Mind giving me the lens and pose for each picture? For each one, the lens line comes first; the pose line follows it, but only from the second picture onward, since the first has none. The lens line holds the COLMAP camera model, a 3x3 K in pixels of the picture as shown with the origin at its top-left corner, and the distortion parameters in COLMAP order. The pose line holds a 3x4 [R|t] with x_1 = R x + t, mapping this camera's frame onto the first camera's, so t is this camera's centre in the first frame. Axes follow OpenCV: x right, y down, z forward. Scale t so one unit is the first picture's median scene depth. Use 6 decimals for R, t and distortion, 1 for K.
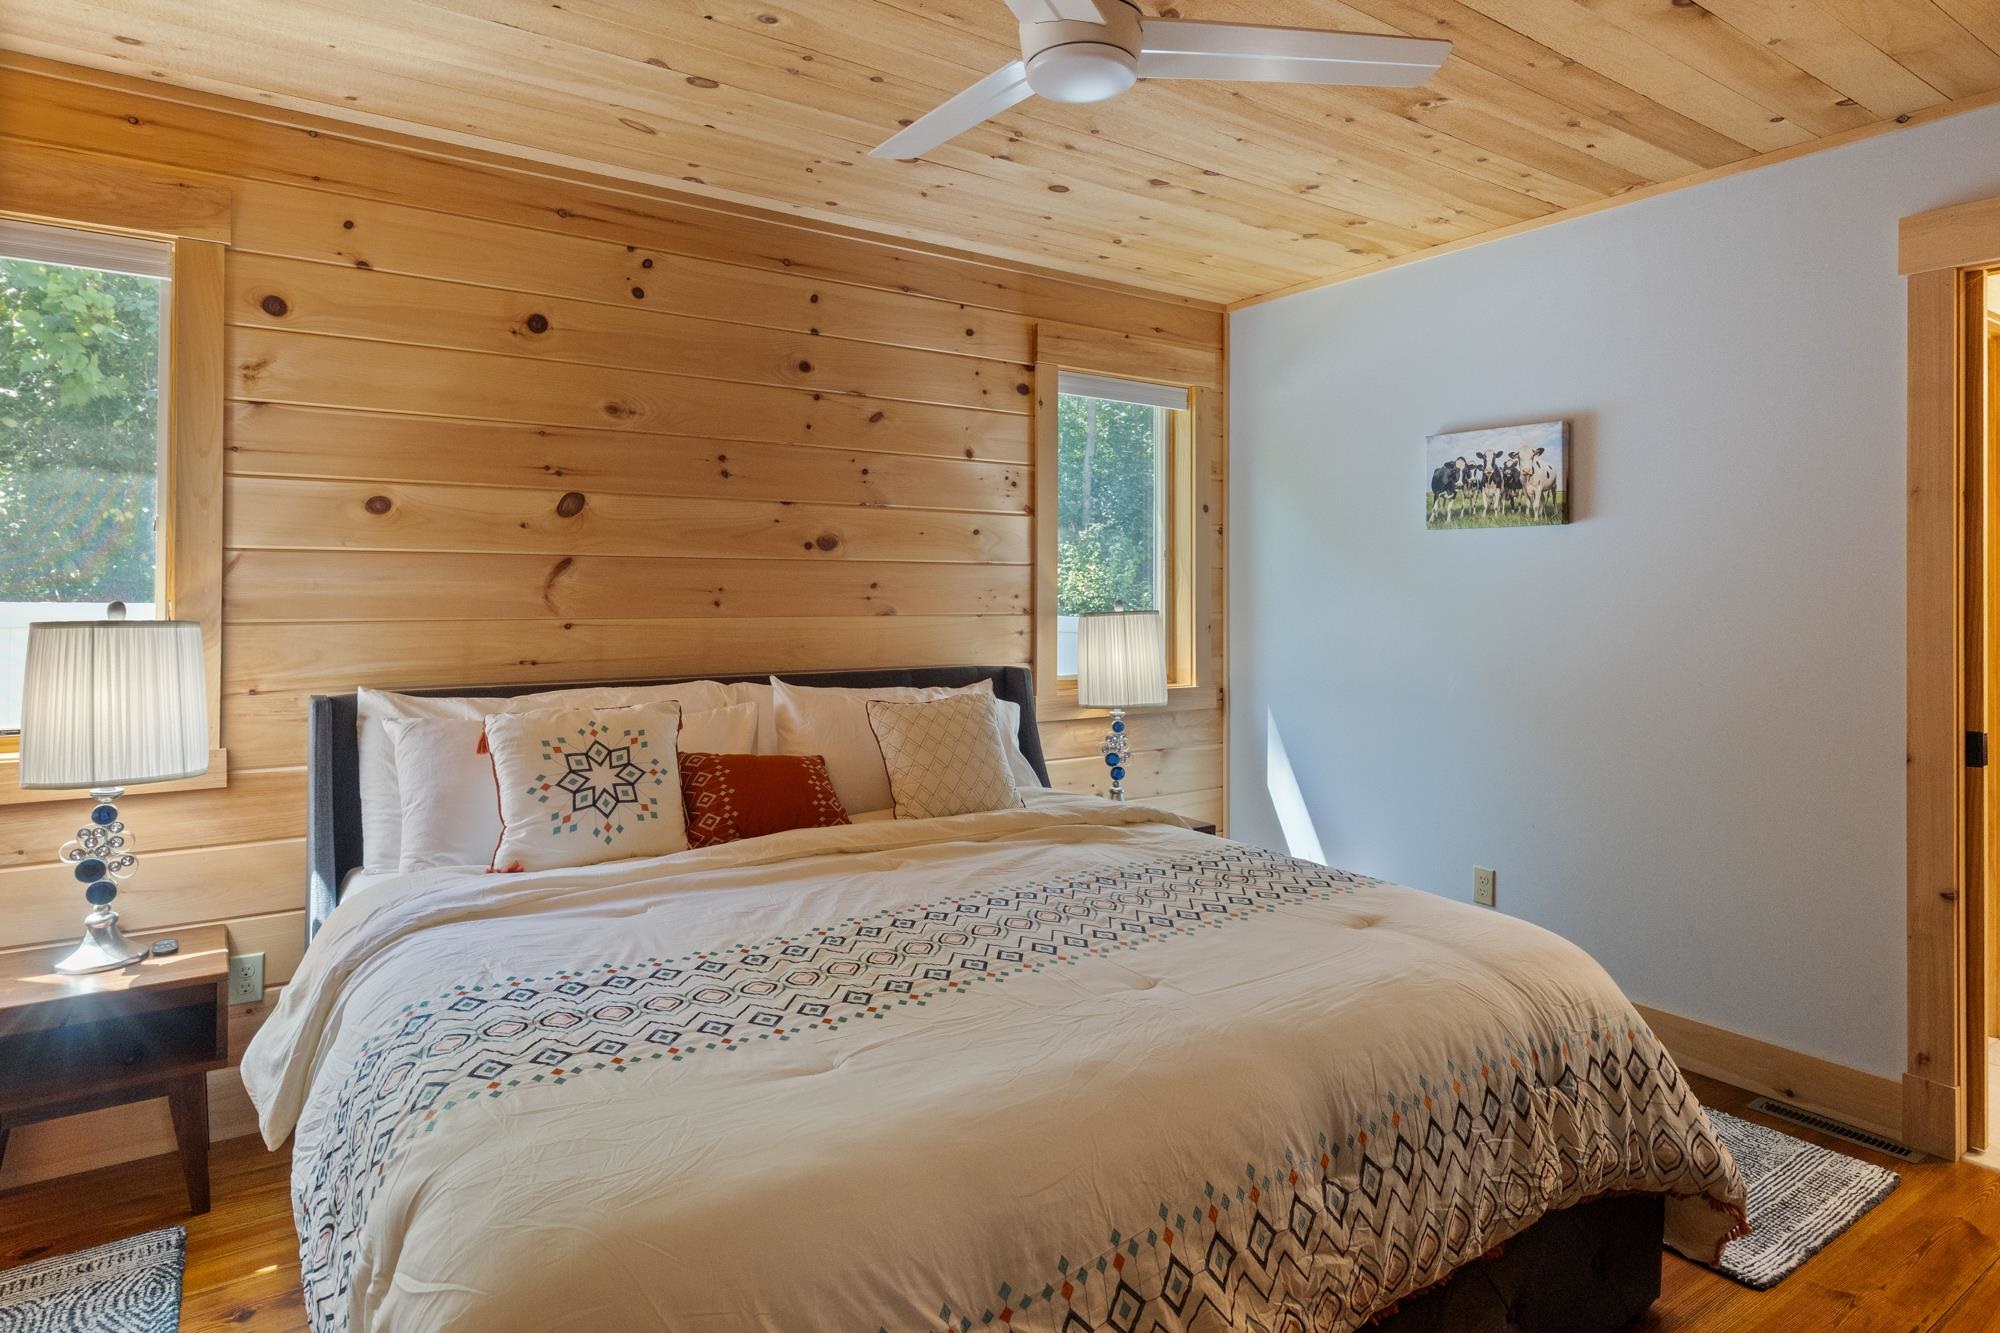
lens RADIAL K [[1121.8, 0, 993.3], [0, 1121.8, 587.0], [0, 0, 1]] dist [0.005149, -0.000472]
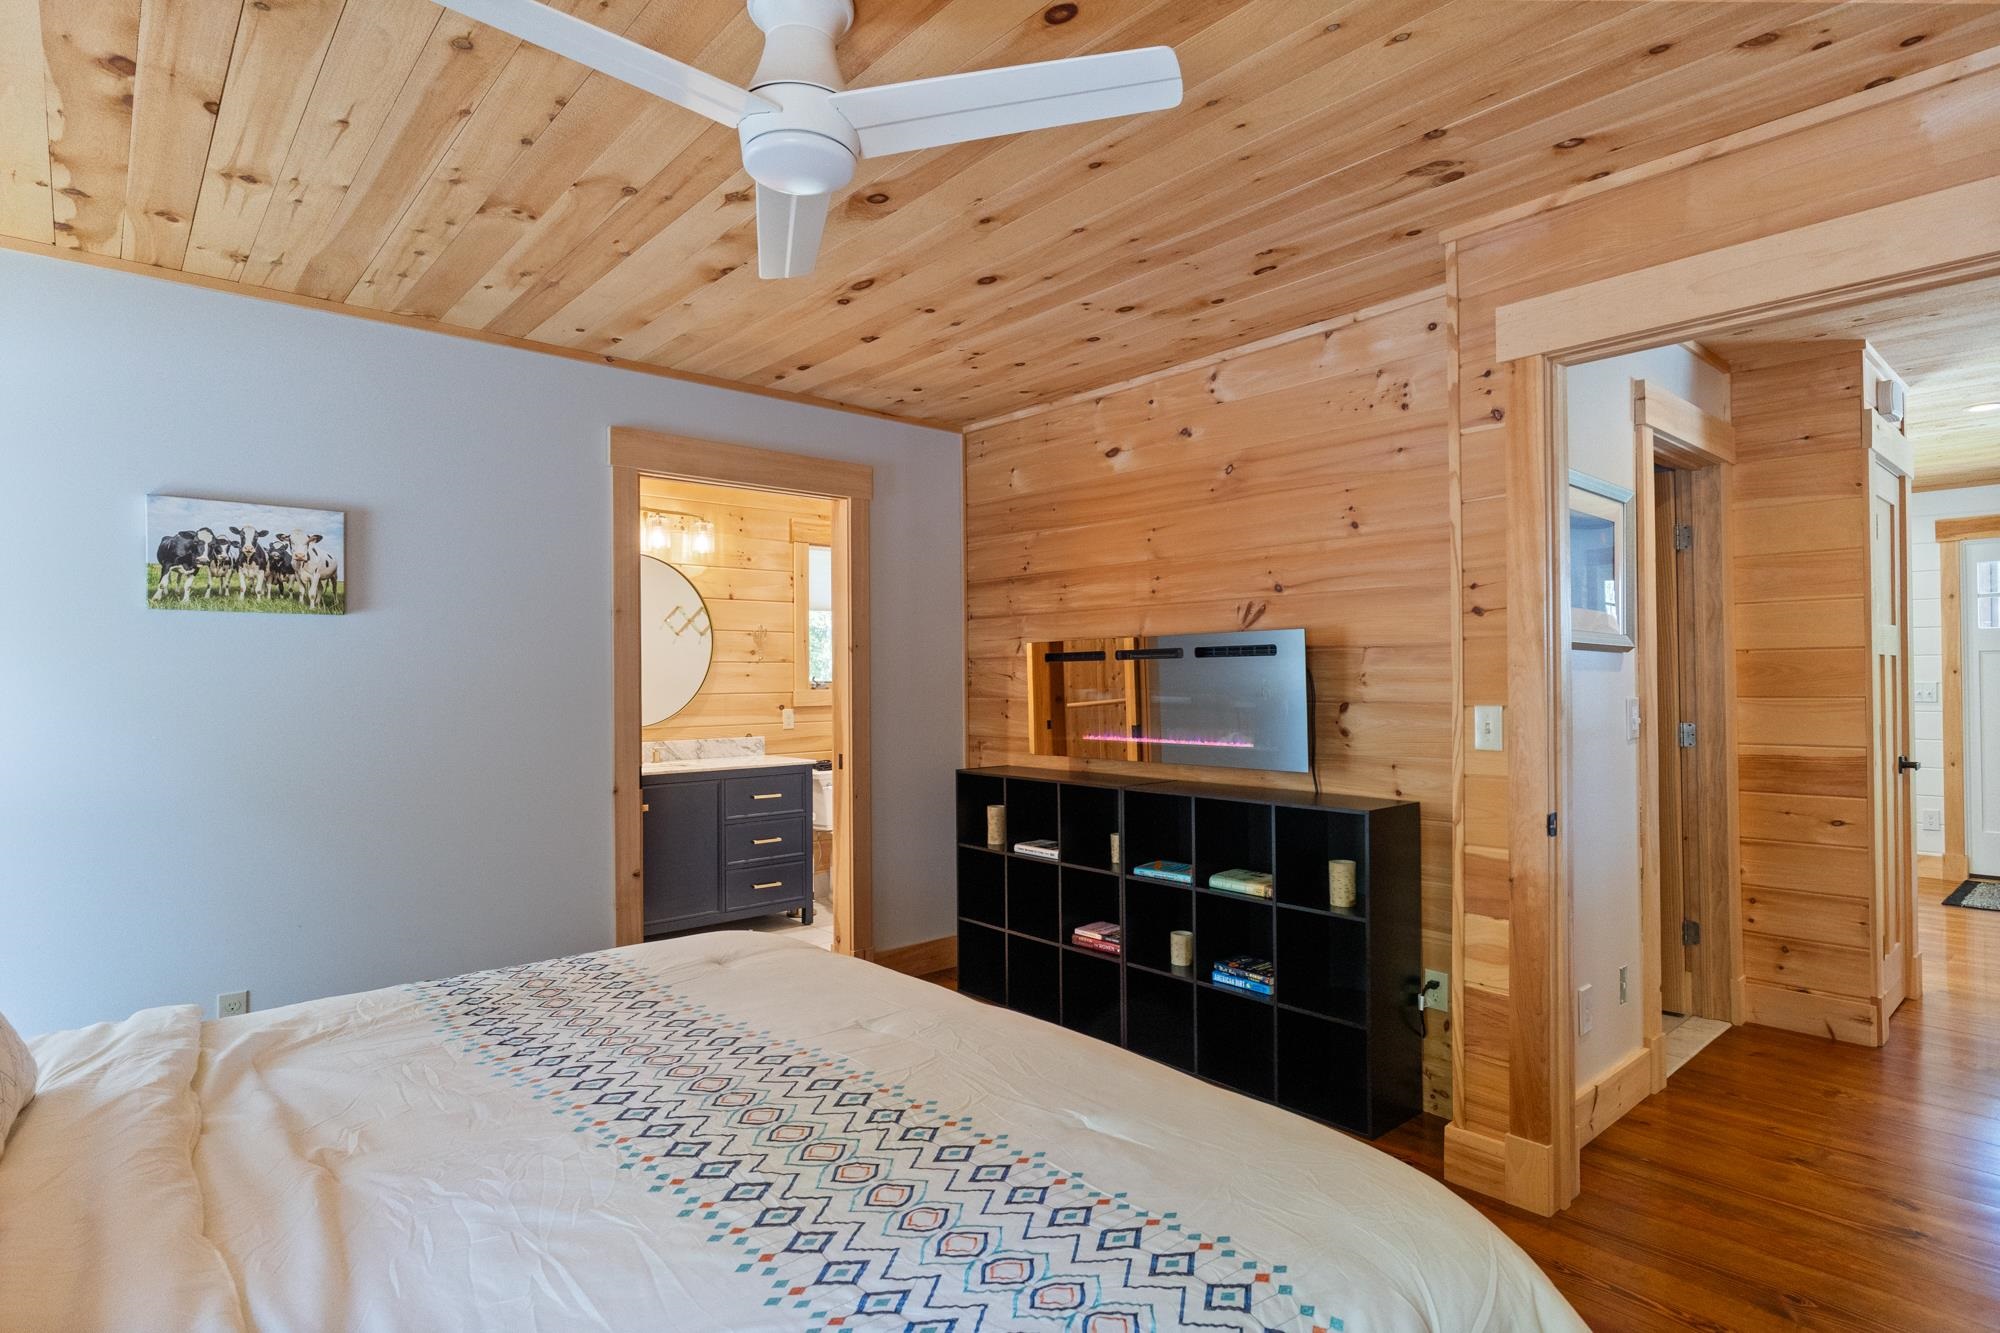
lens RADIAL K [[1040.4, 0, 999.9], [0, 1040.4, 668.7], [0, 0, 1]] dist [-0.000594, -0.000149]
pose [[-0.125909, 0.003253, 0.992036, -0.472203], [0.007856, 0.999967, -0.002282, -0.000944], [-0.992011, 0.007506, -0.125930, 0.515169]]
